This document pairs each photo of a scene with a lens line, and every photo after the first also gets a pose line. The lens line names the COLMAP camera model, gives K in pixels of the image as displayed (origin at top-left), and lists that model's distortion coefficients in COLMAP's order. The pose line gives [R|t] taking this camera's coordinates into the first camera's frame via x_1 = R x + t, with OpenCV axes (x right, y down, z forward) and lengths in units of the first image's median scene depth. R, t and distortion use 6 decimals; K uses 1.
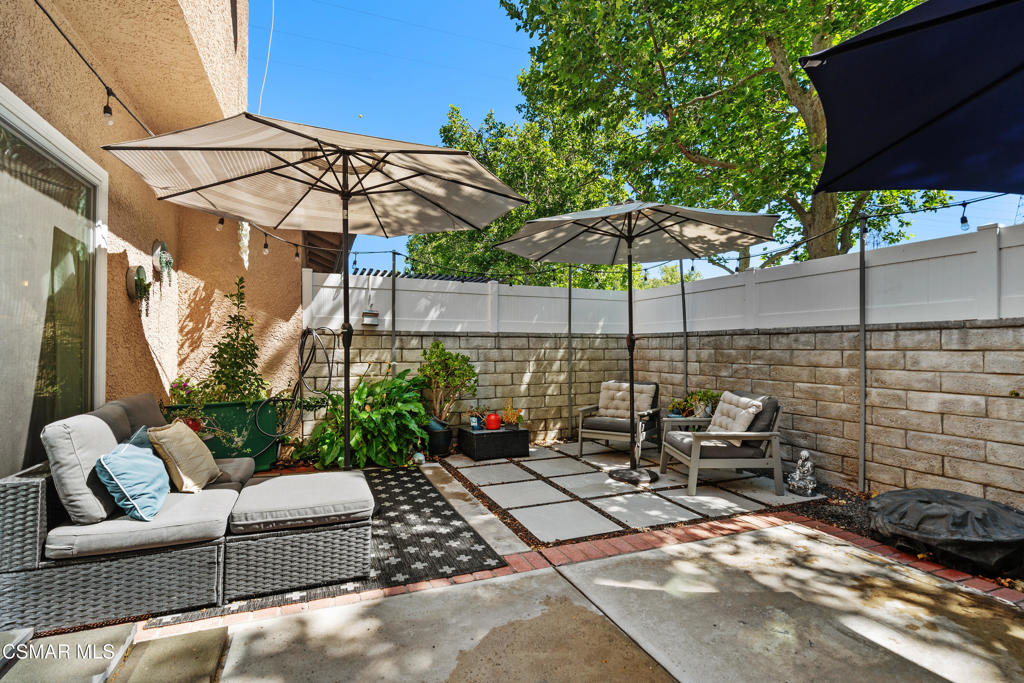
lens RADIAL K [[471.6, 0, 517.3], [0, 471.6, 345.2], [0, 0, 1]] dist [-0.005437, 0.003012]
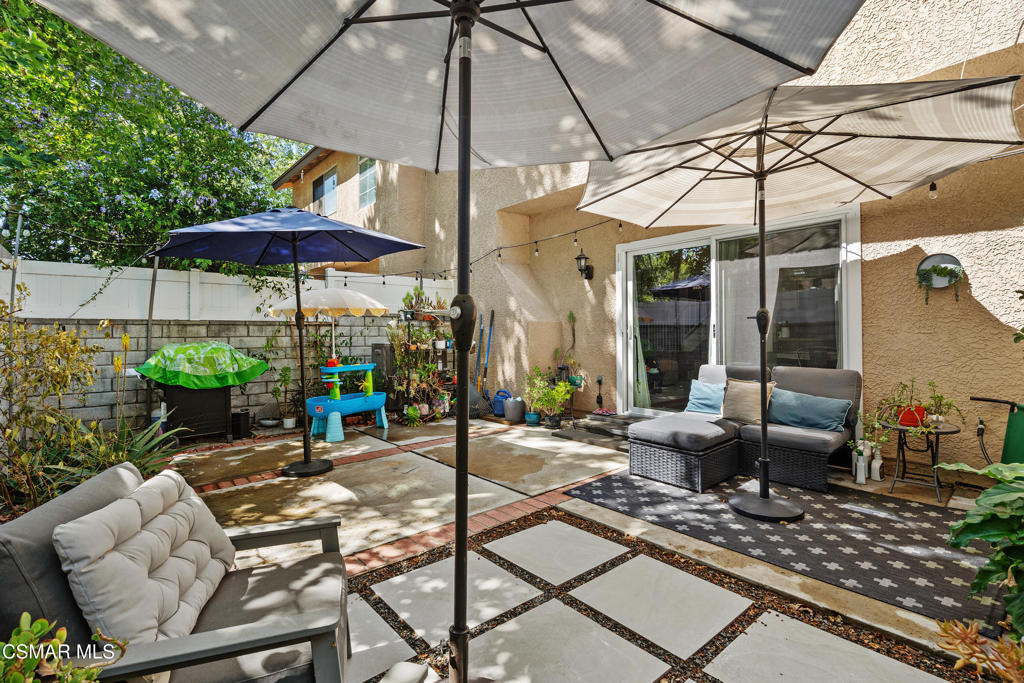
lens RADIAL K [[471.6, 0, 514.0], [0, 471.6, 332.5], [0, 0, 1]] dist [-0.005437, 0.003012]
pose [[-0.956453, 0.002238, -0.291878, 0.331514], [0.004740, 0.999958, -0.007866, 0.006576], [0.291848, -0.008907, -0.956423, 1.469642]]
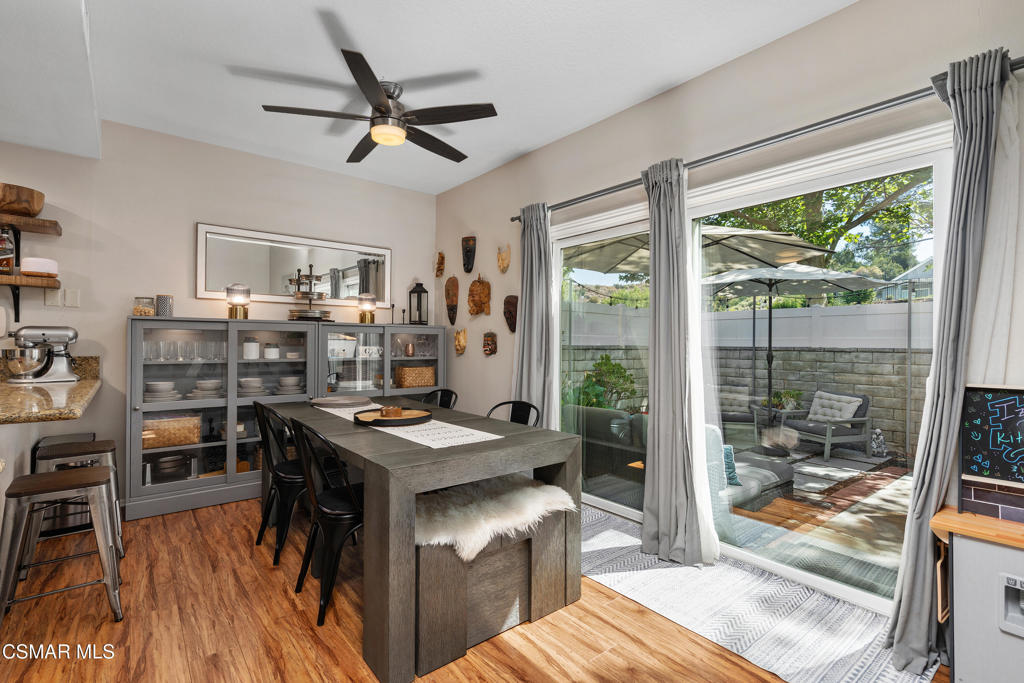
lens RADIAL K [[471.6, 0, 510.9], [0, 471.6, 343.1], [0, 0, 1]] dist [-0.005437, 0.003012]
pose [[0.960951, 0.011305, 0.276487, -1.013405], [-0.012394, 0.999921, 0.002189, -0.049313], [-0.276440, -0.005531, 0.961015, -0.165558]]
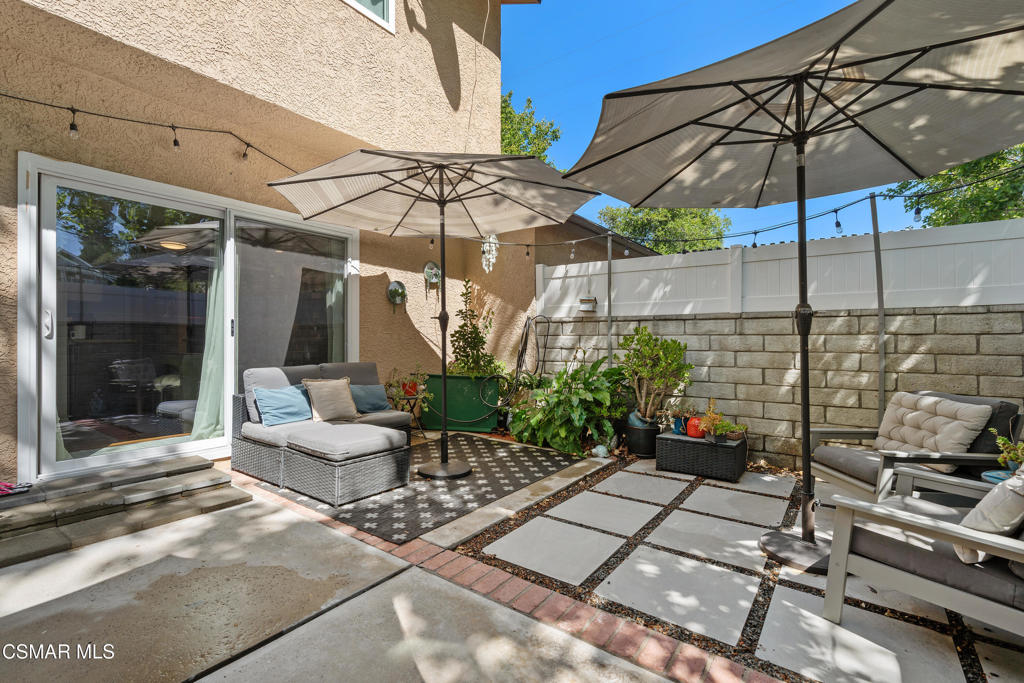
lens RADIAL K [[471.6, 0, 500.9], [0, 471.6, 339.3], [0, 0, 1]] dist [-0.005437, 0.003012]
pose [[0.501045, -0.001515, -0.865420, 0.612674], [0.002652, 0.999996, -0.000214, 0.021554], [0.865417, -0.002188, 0.501048, 0.442964]]
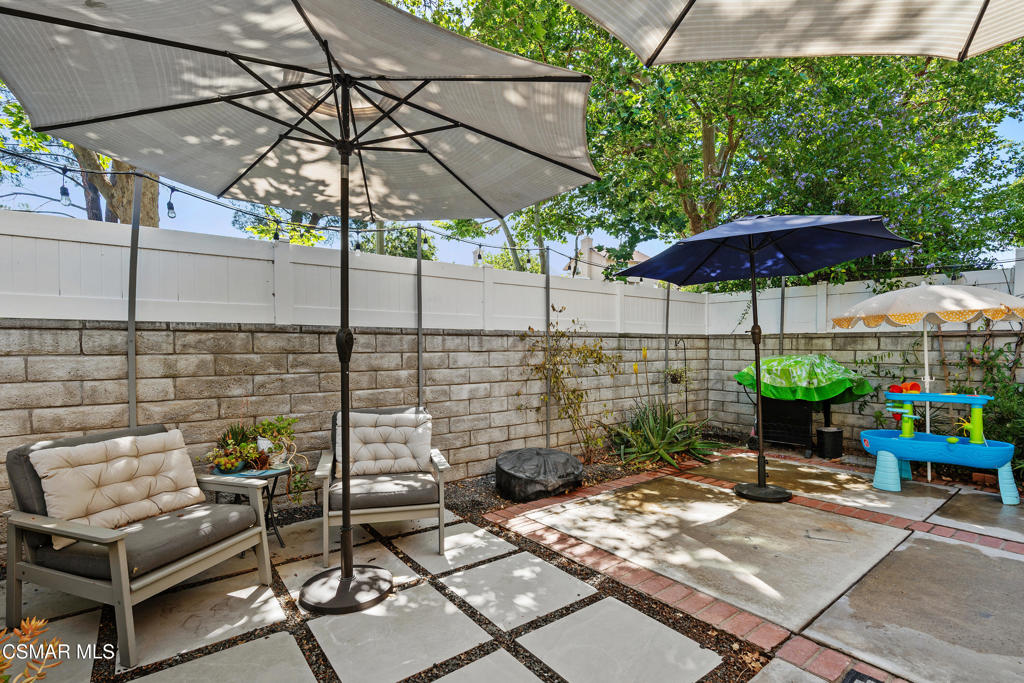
lens RADIAL K [[471.6, 0, 513.9], [0, 471.6, 361.7], [0, 0, 1]] dist [-0.005437, 0.003012]
pose [[-0.255899, -0.030001, 0.966238, -0.358337], [-0.002891, 0.999538, 0.030269, -0.001029], [-0.966699, 0.004952, -0.255868, 1.063443]]
